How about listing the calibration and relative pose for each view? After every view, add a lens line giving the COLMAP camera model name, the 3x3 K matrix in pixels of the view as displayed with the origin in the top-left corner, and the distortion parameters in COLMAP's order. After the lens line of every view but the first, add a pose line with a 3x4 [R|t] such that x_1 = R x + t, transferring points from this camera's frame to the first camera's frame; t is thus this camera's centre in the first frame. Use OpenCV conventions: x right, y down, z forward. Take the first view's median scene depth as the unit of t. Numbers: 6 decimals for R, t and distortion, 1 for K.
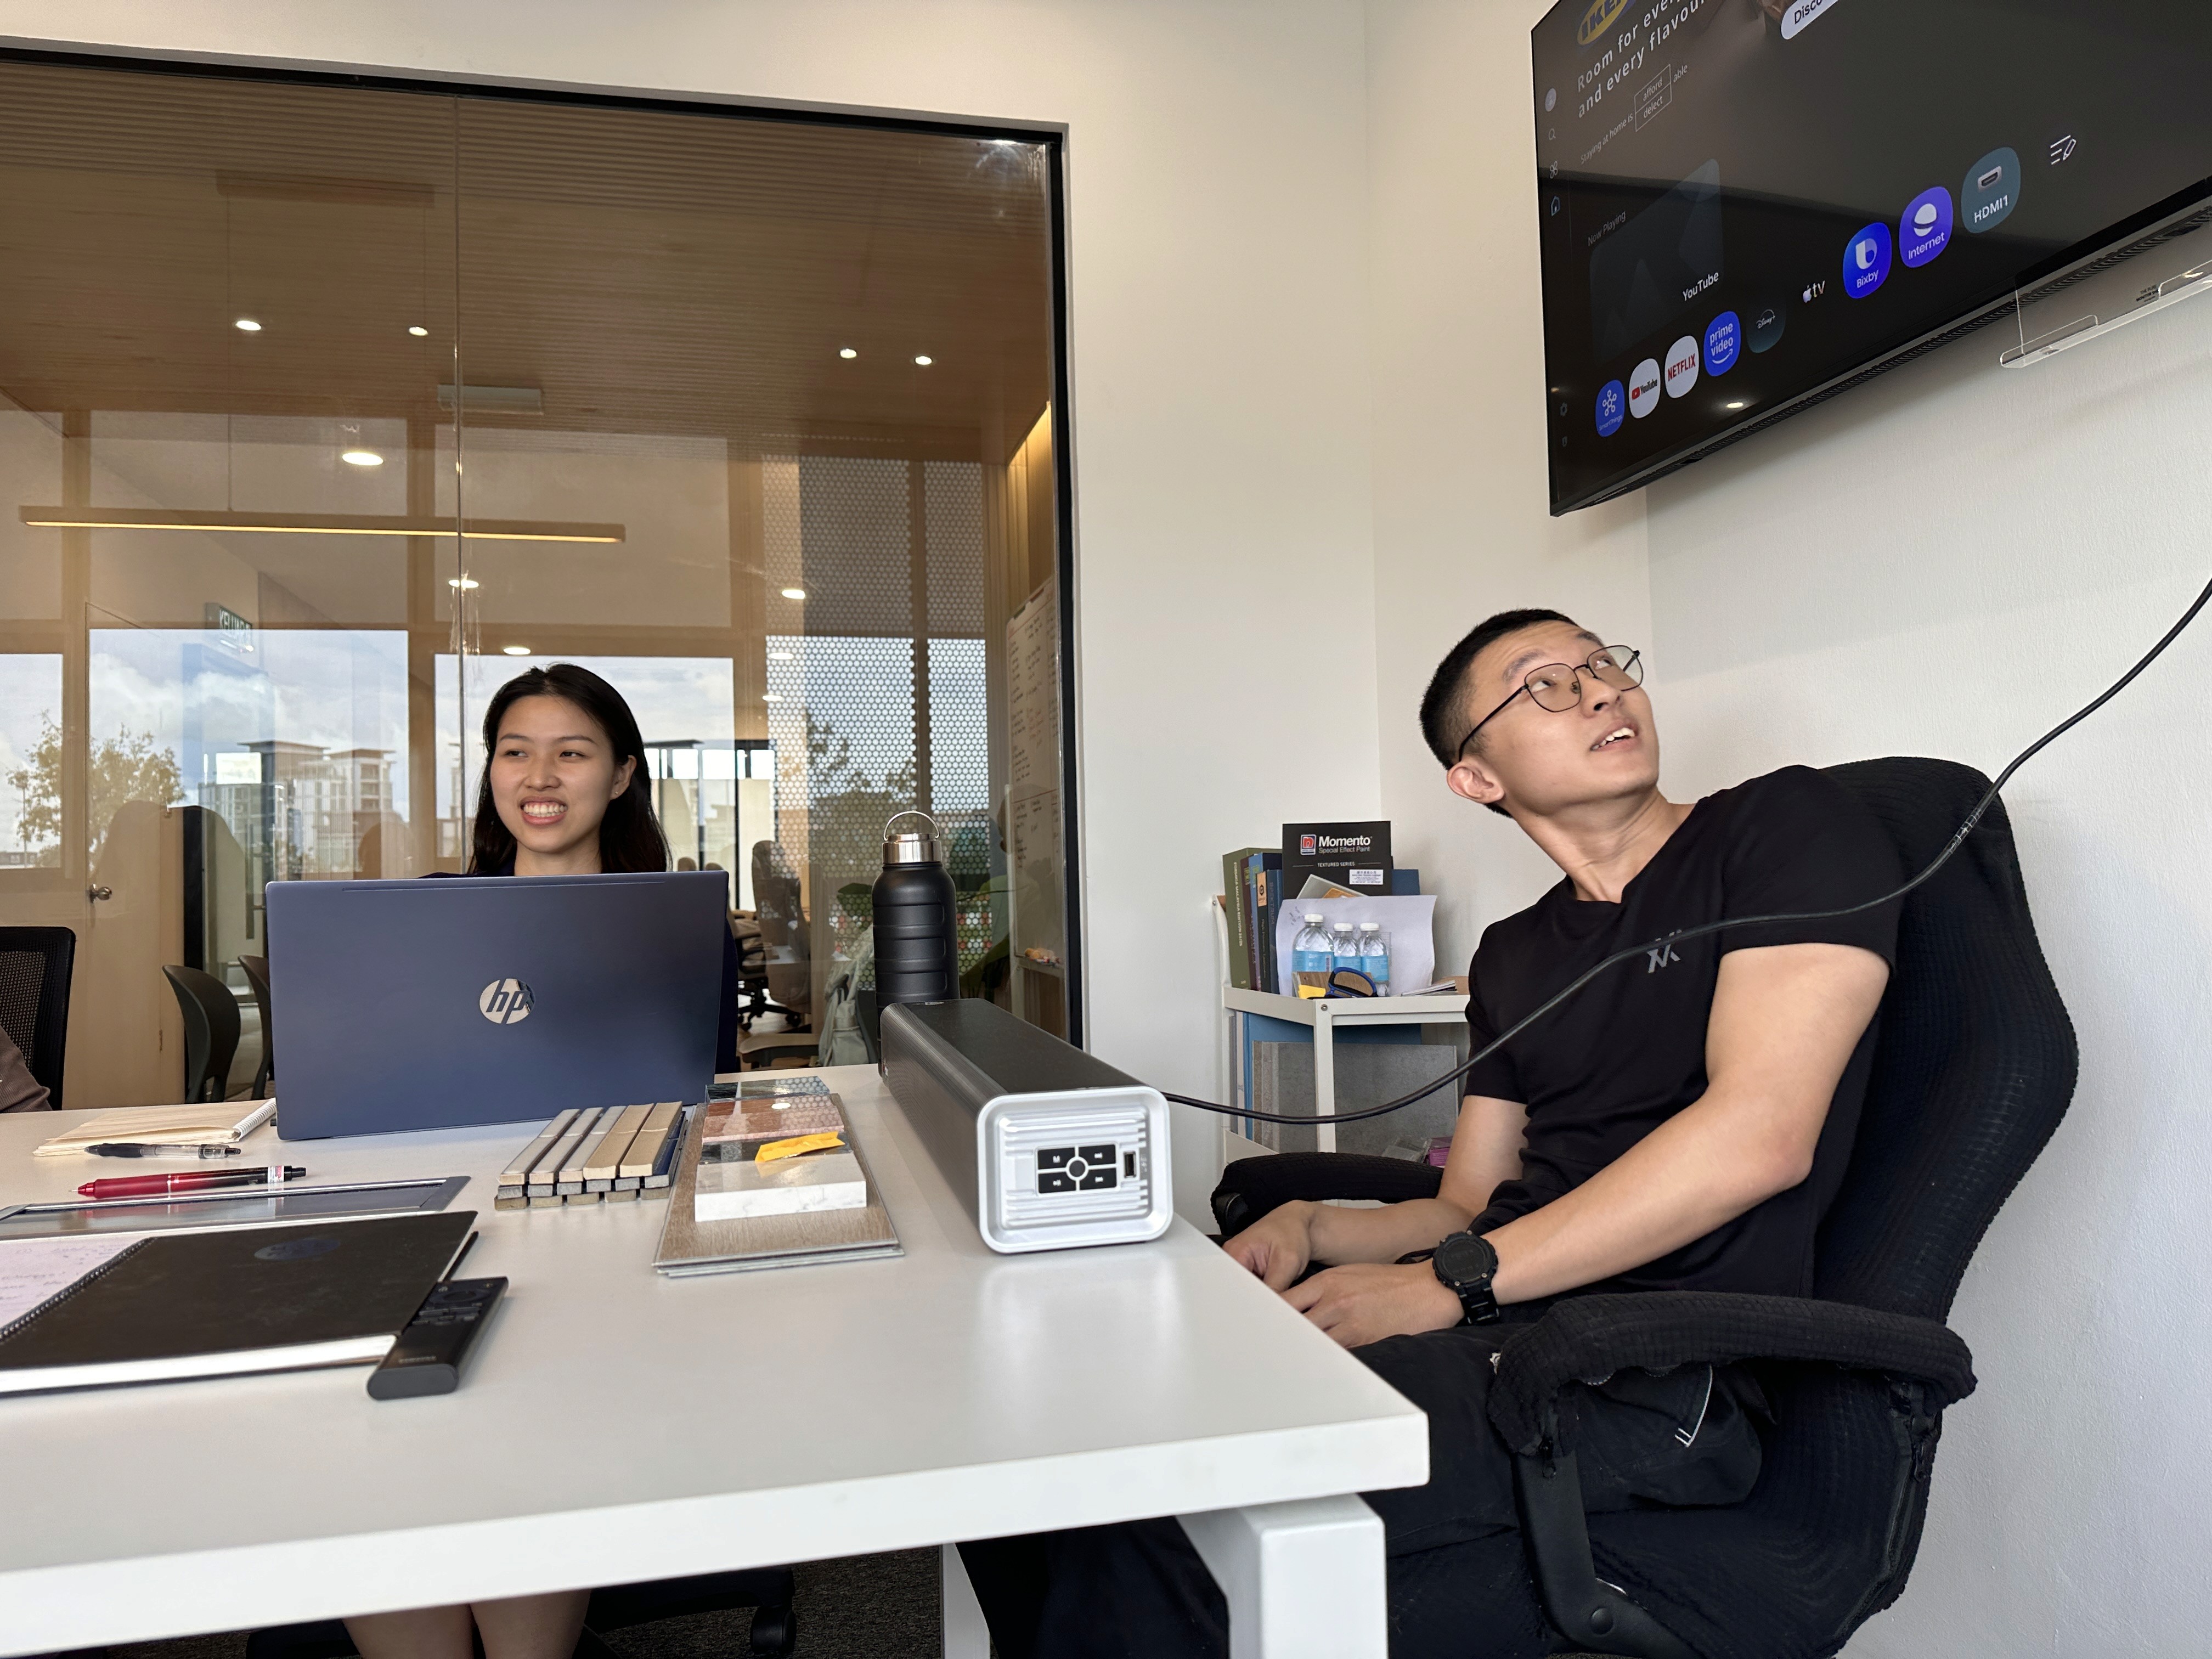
lens RADIAL K [[1573.9, 0, 1106.0], [0, 1573.9, 829.5], [0, 0, 1]] dist [-0.004042, 0.042083]
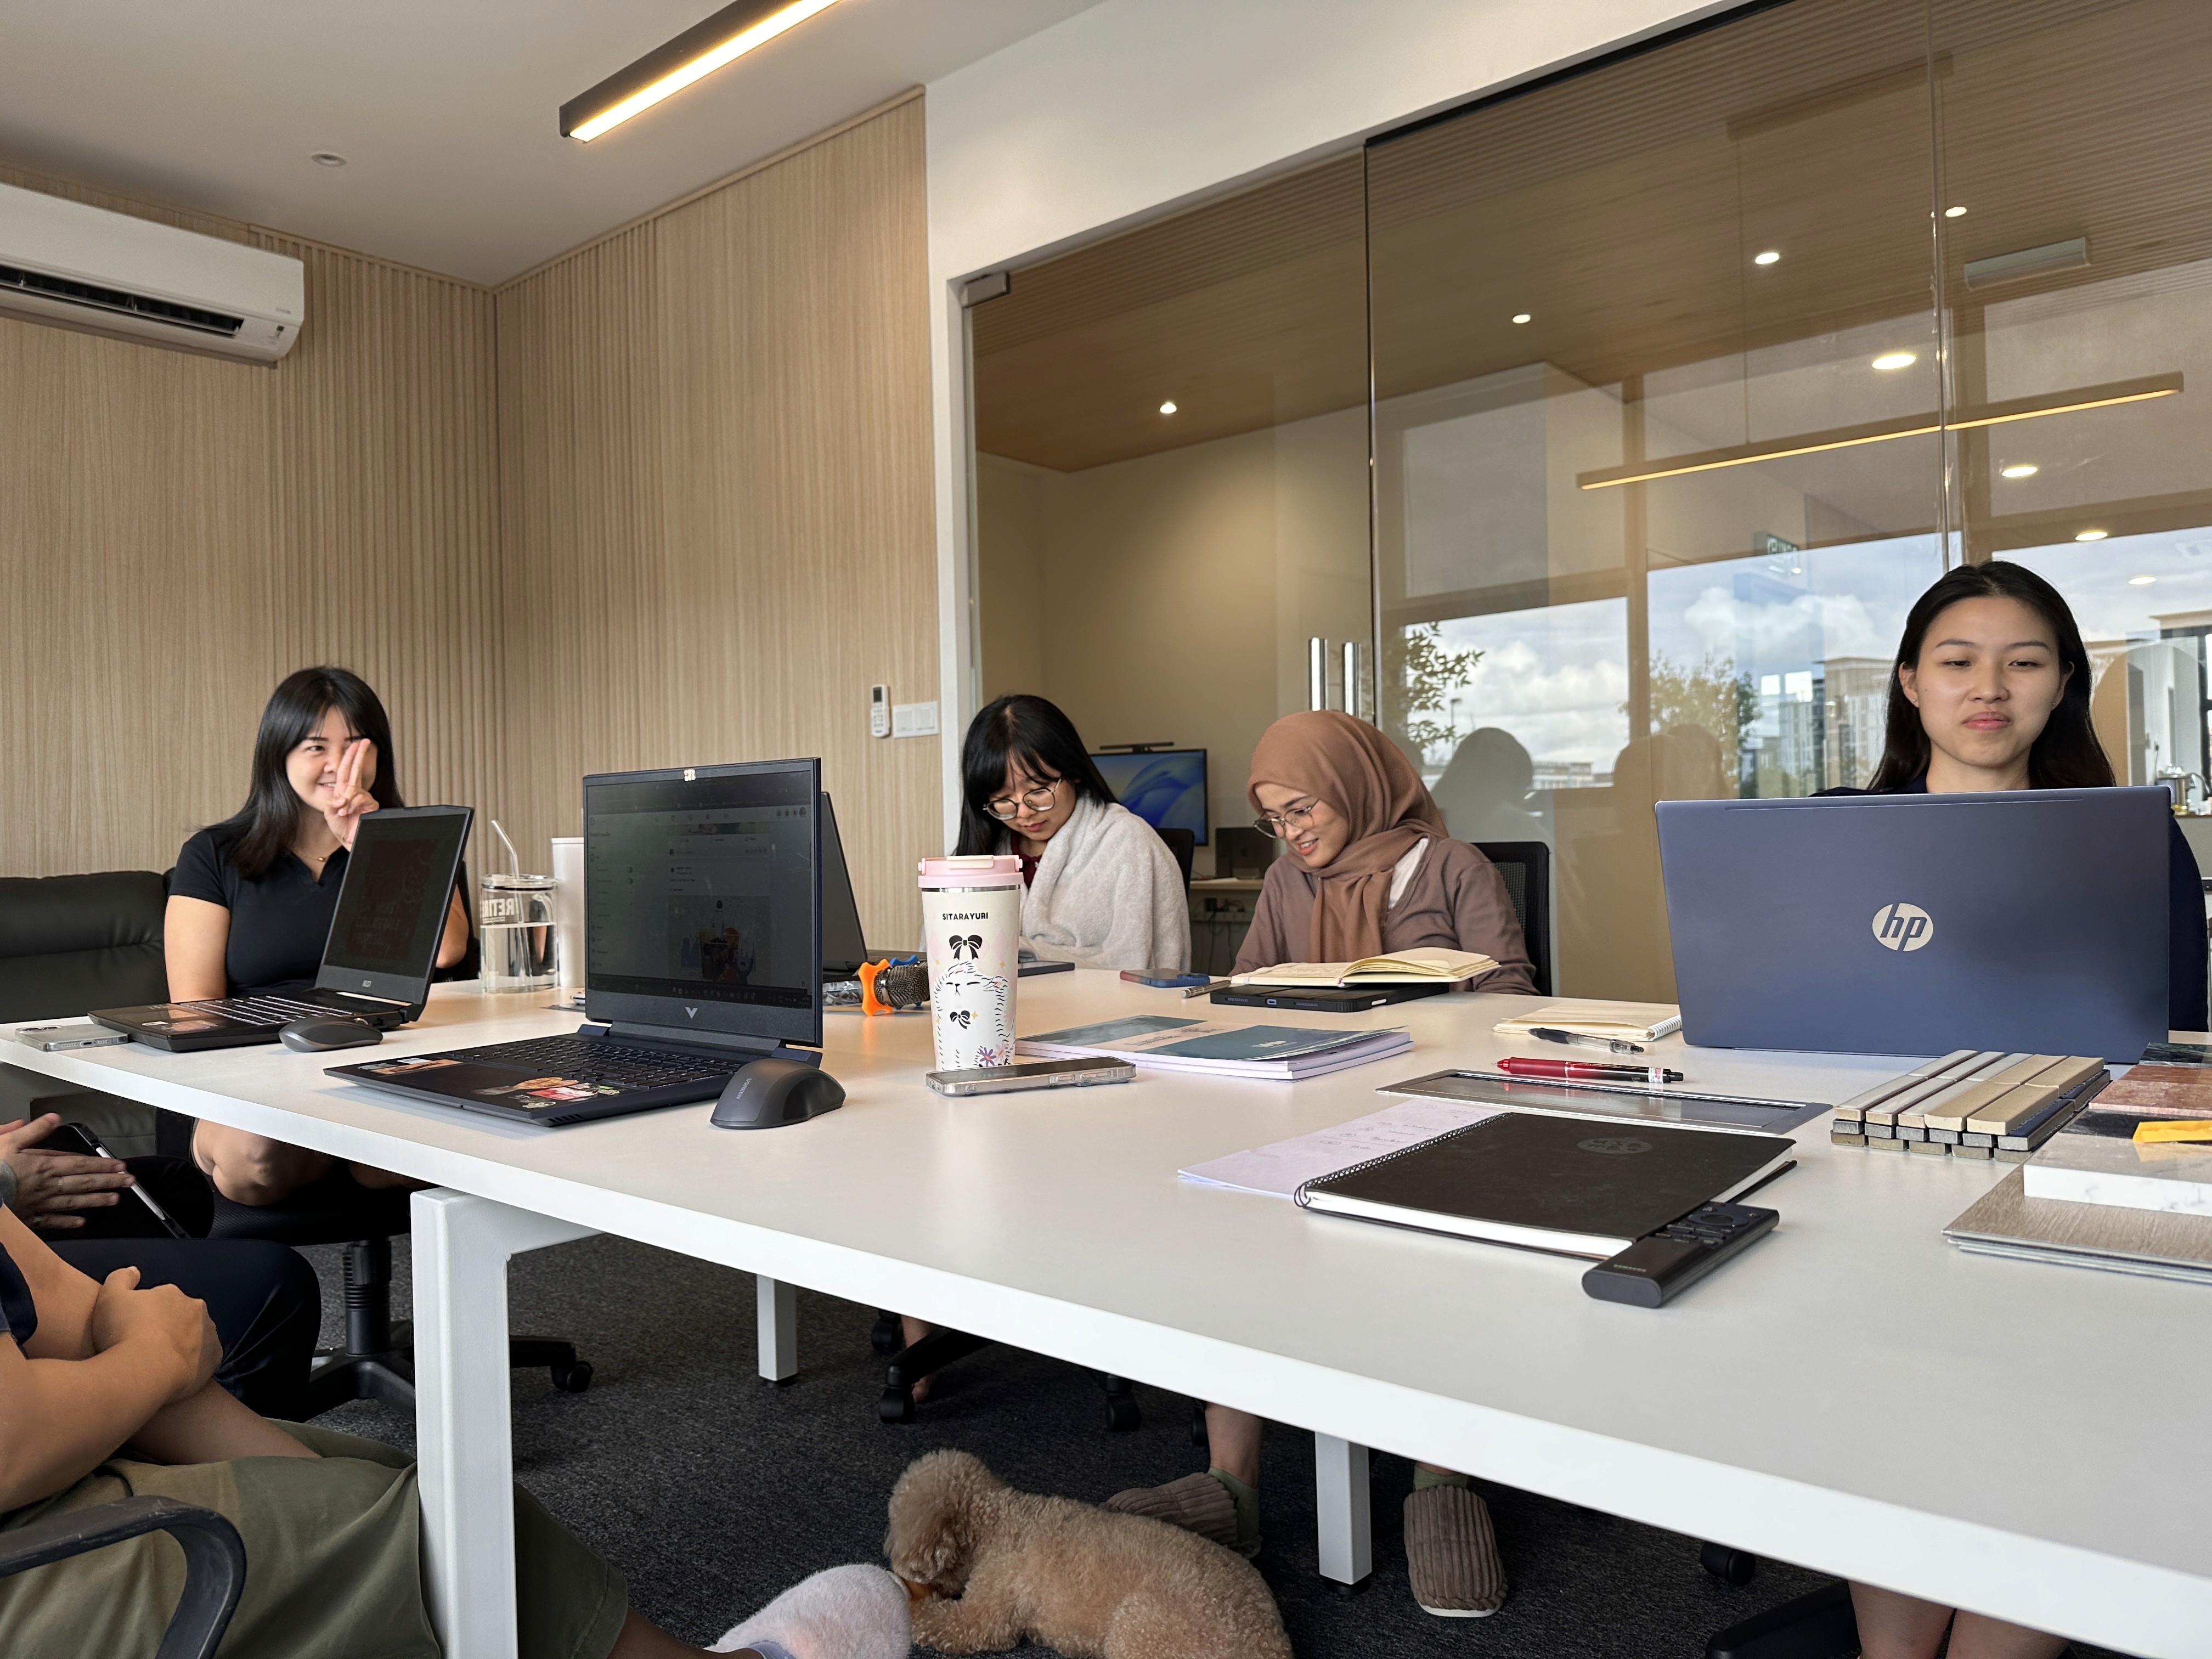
lens RADIAL K [[1587.0, 0, 1100.5], [0, 1587.0, 814.3], [0, 0, 1]] dist [-0.000845, -0.002730]
pose [[0.591368, 0.005061, -0.806386, 0.105659], [0.030926, 0.999102, 0.028951, 0.000154], [0.805808, -0.042059, 0.590681, 0.068131]]
